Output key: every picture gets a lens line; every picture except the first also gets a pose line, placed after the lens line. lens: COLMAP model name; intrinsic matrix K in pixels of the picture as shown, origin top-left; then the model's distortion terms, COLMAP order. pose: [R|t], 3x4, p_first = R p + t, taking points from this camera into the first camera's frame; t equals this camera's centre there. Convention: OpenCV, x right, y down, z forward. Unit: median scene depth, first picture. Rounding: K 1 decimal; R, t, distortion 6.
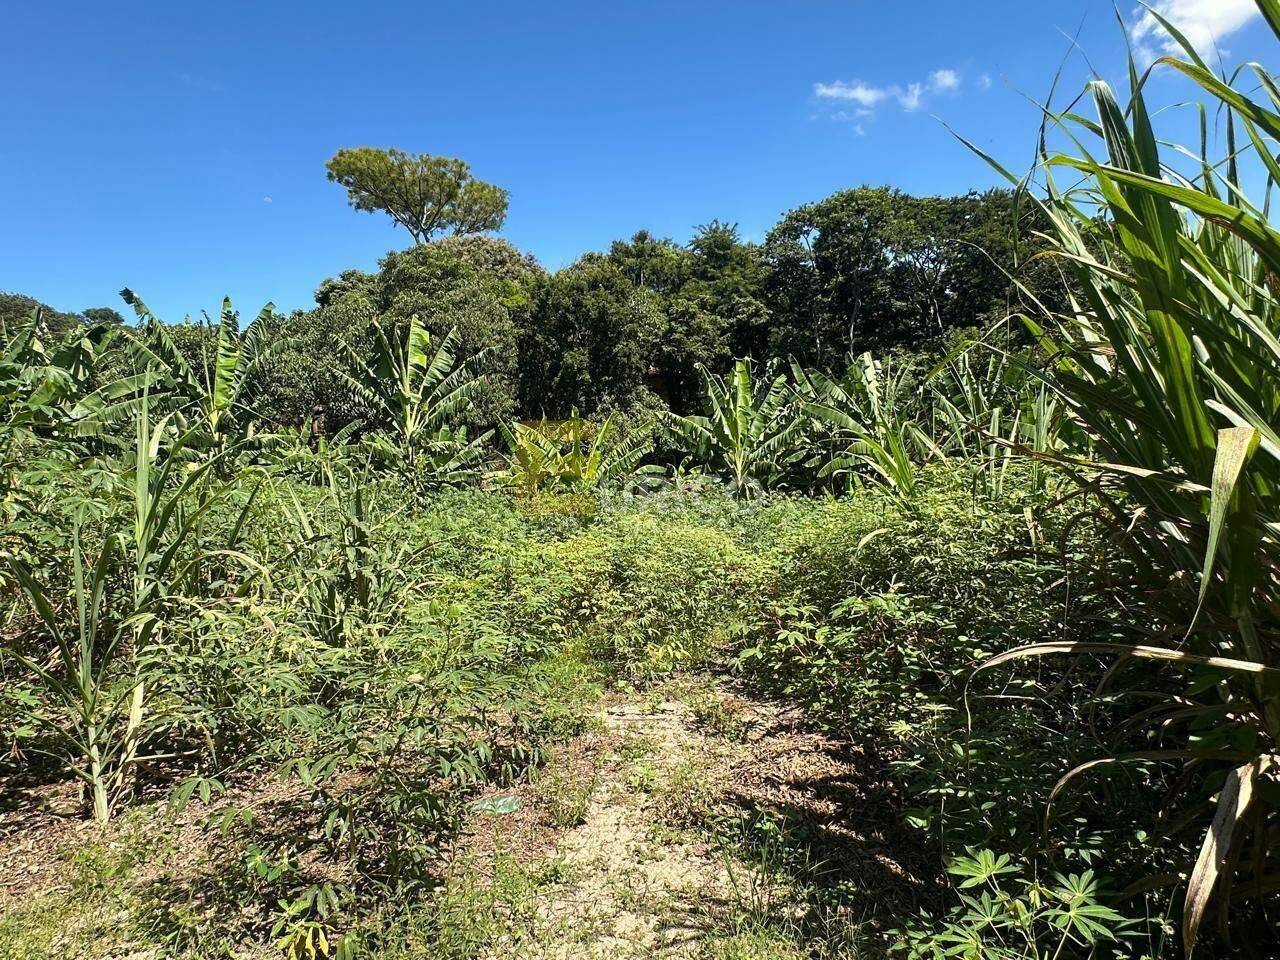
lens RADIAL K [[722.7, 0, 643.7], [0, 722.7, 490.8], [0, 0, 1]] dist [-0.003509, 0.000917]
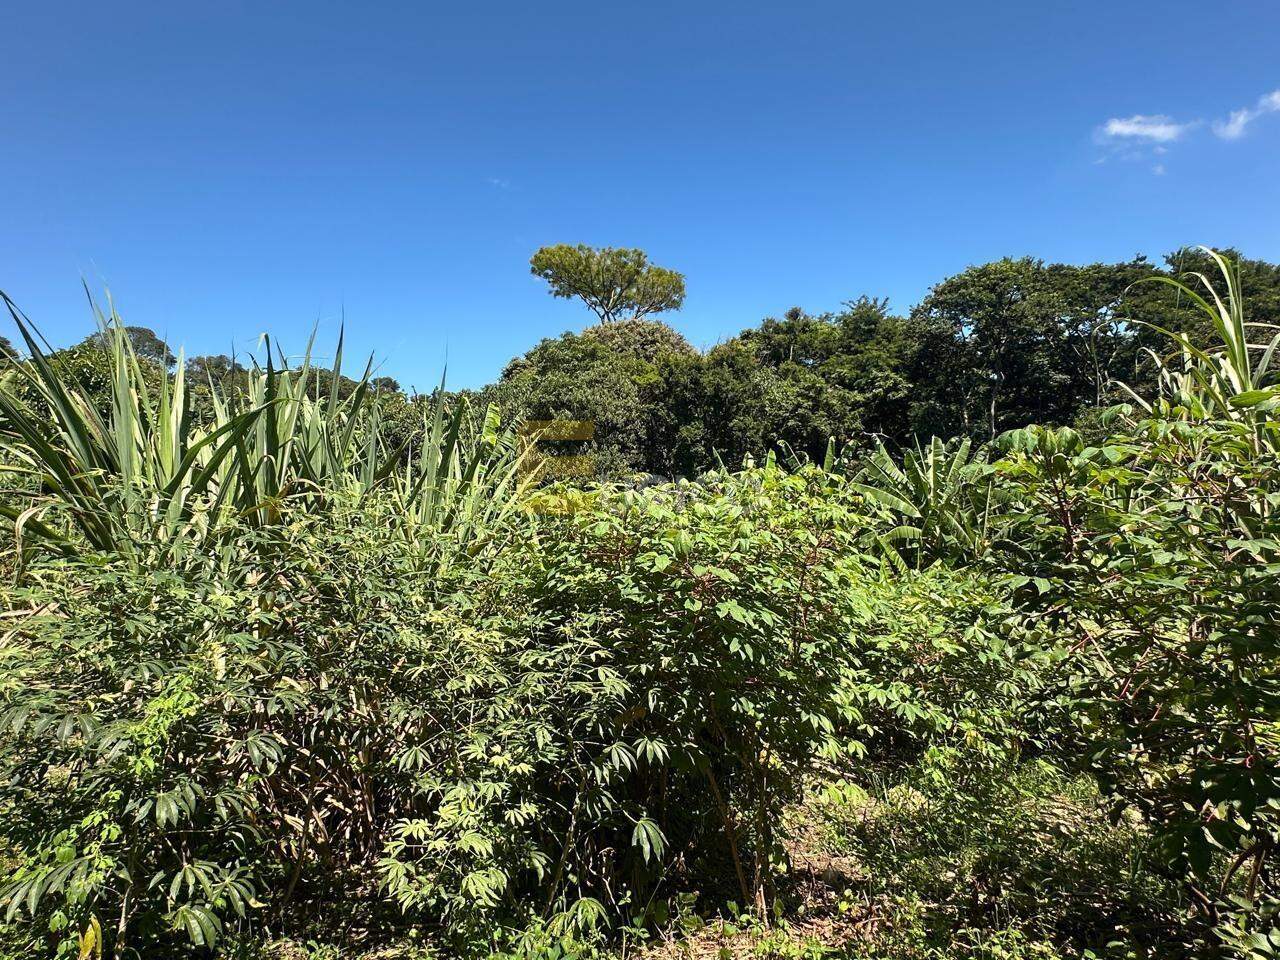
lens RADIAL K [[722.7, 0, 637.1], [0, 722.7, 486.8], [0, 0, 1]] dist [-0.003509, 0.000917]
pose [[0.949927, 0.040693, -0.309812, 0.124349], [-0.068461, 0.994498, -0.079284, -0.008318], [0.304881, 0.096524, 0.947487, -0.026056]]
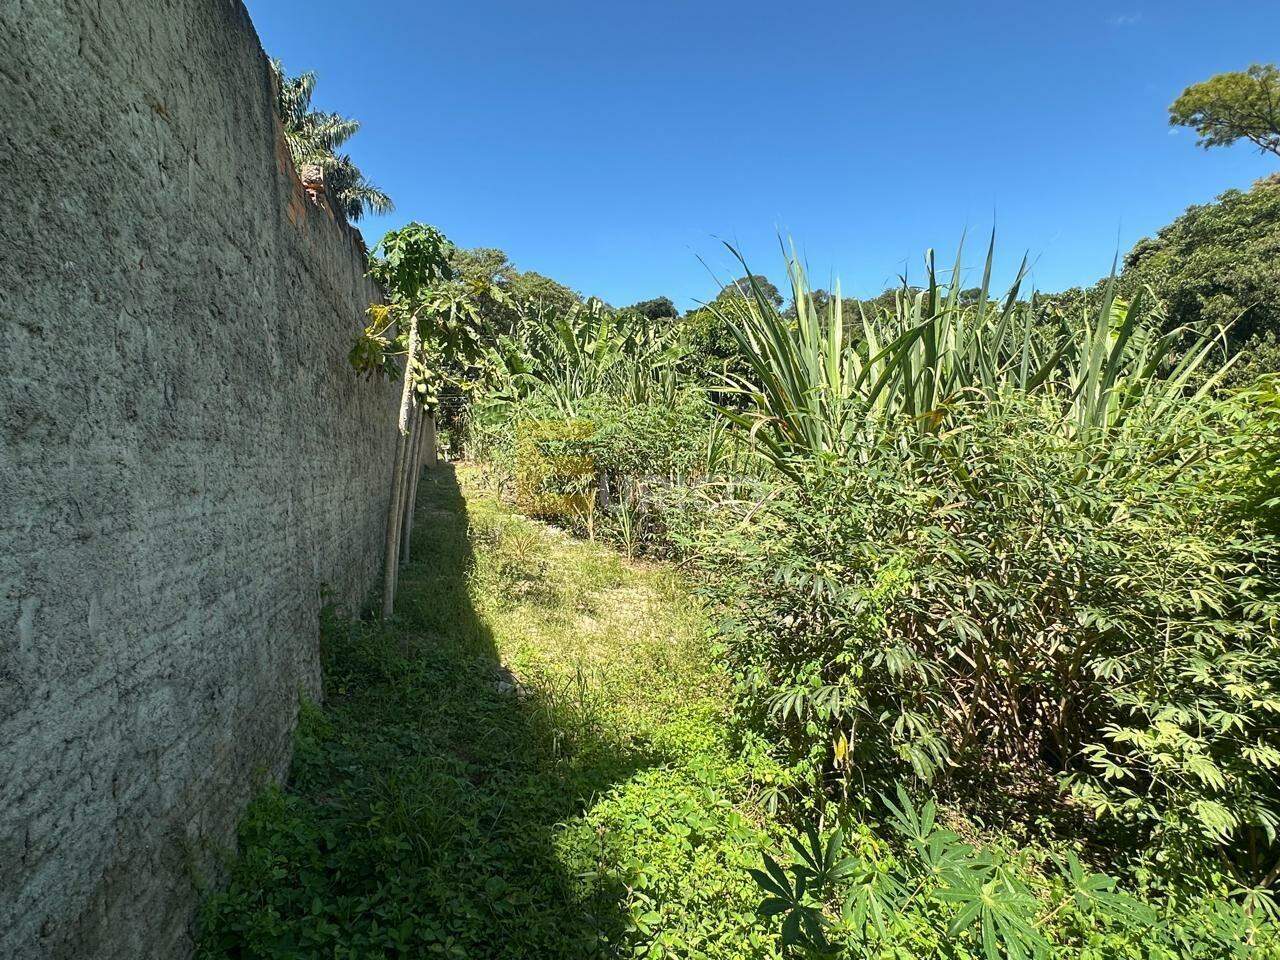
lens RADIAL K [[722.7, 0, 637.6], [0, 722.7, 483.8], [0, 0, 1]] dist [-0.003509, 0.000917]
pose [[0.470774, 0.104930, -0.875992, 0.120388], [-0.068267, 0.994258, 0.082409, -0.006364], [0.879609, 0.021006, 0.475234, -0.033315]]
